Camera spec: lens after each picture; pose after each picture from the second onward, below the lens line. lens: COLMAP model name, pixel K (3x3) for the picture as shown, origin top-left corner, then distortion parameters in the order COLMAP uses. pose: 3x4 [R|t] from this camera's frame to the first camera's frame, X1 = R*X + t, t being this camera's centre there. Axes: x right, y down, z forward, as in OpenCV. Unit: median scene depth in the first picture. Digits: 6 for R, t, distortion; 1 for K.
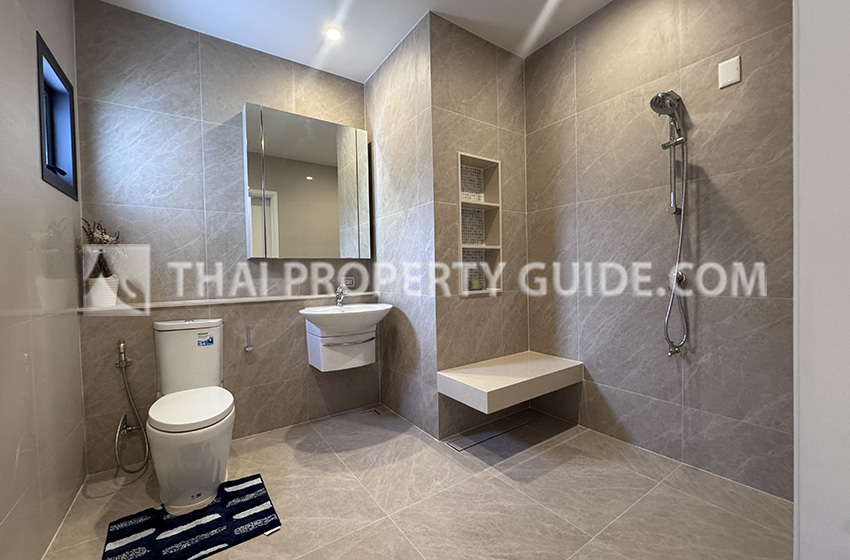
lens RADIAL K [[342.7, 0, 426.0], [0, 342.7, 279.0], [0, 0, 1]] dist [-0.001730, -0.000193]
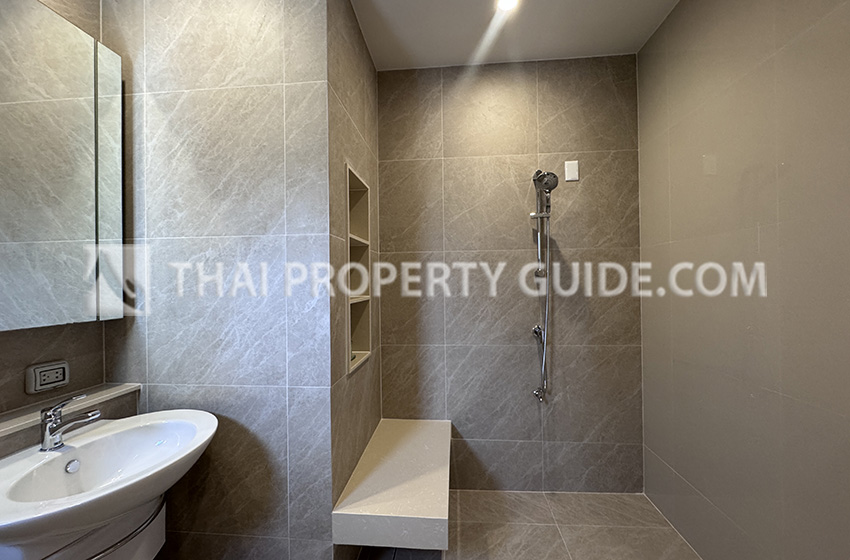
lens RADIAL K [[342.7, 0, 424.5], [0, 342.7, 279.7], [0, 0, 1]] dist [-0.001730, -0.000193]
pose [[0.634539, 0.018669, 0.772665, -0.338725], [0.012953, 0.999311, -0.034783, -0.117234], [-0.772782, 0.032080, 0.633860, 0.465735]]
